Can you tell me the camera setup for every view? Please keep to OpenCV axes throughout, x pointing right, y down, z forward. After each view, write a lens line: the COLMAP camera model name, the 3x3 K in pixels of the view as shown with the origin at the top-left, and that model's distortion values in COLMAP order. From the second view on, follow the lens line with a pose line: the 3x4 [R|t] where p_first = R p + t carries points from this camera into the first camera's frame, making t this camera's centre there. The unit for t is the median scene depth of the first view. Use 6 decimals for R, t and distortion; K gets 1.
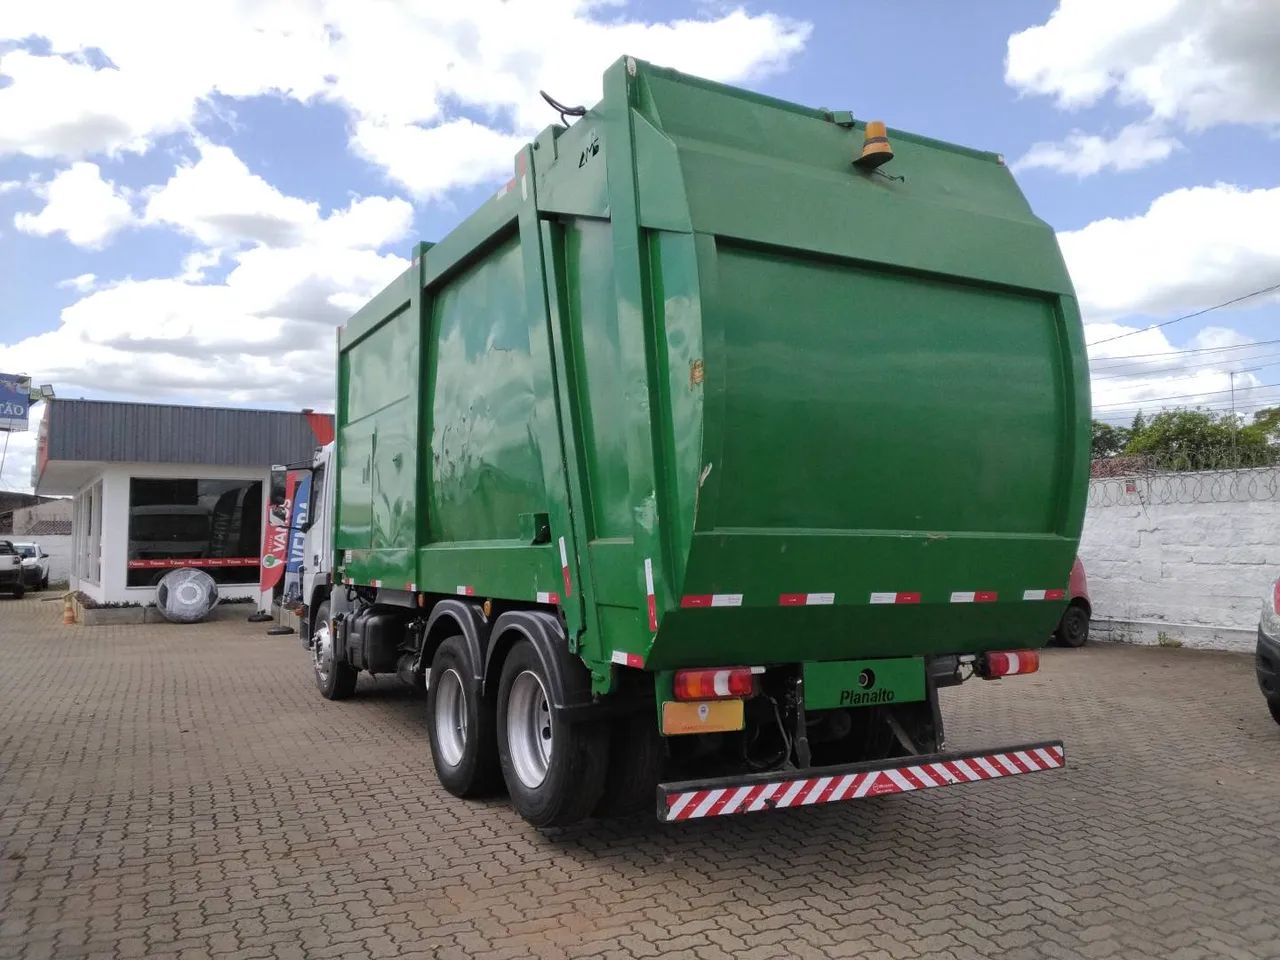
lens RADIAL K [[987.4, 0, 654.8], [0, 987.4, 473.9], [0, 0, 1]] dist [0.071213, -0.110522]
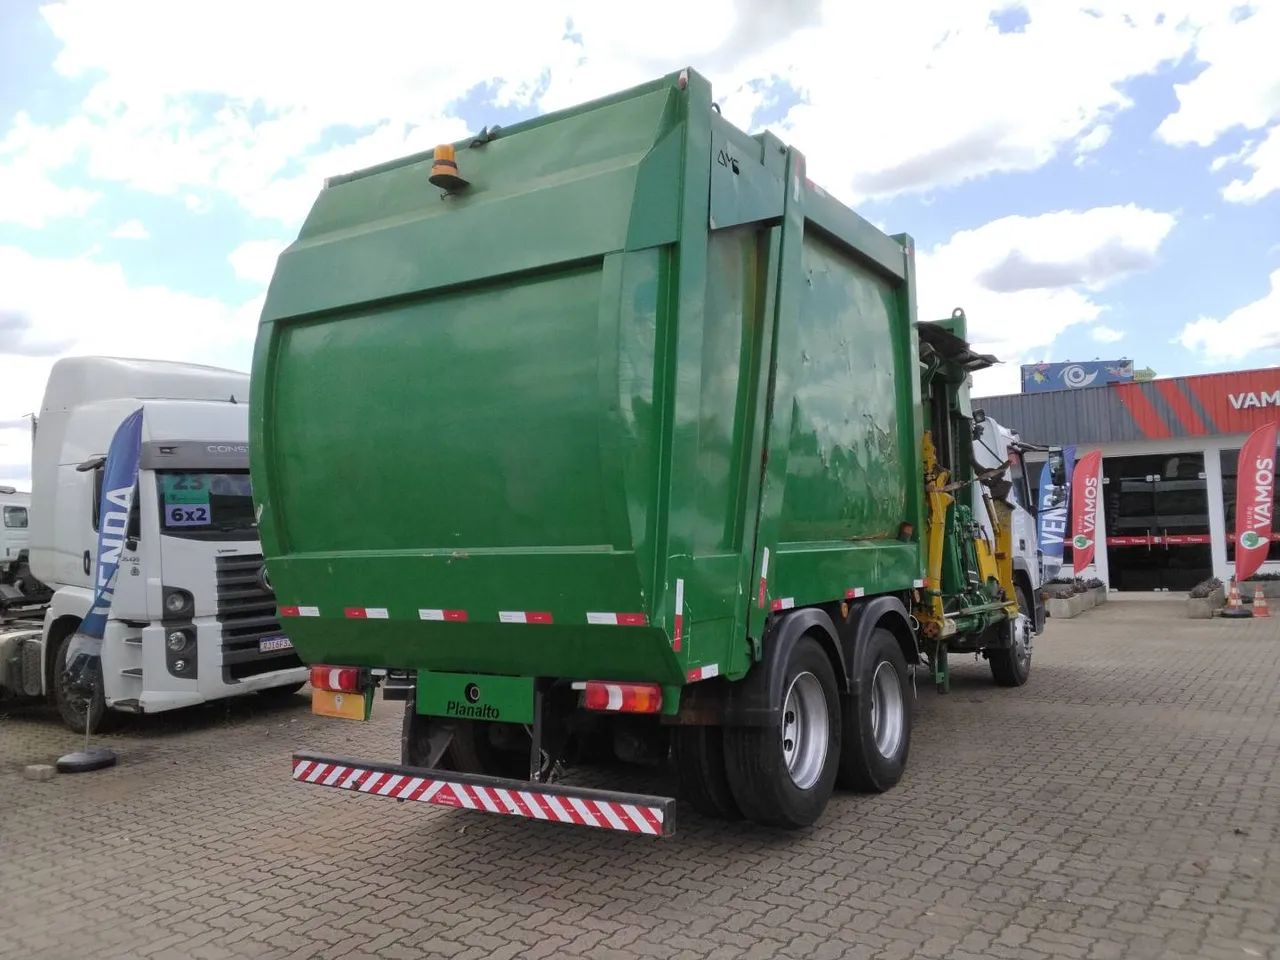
lens RADIAL K [[987.4, 0, 654.8], [0, 987.4, 473.9], [0, 0, 1]] dist [0.071213, -0.110522]
pose [[0.493849, -0.073729, -0.866416, 1.224738], [0.098184, 0.994755, -0.028686, 0.031100], [0.863987, -0.070901, 0.498497, 0.681865]]
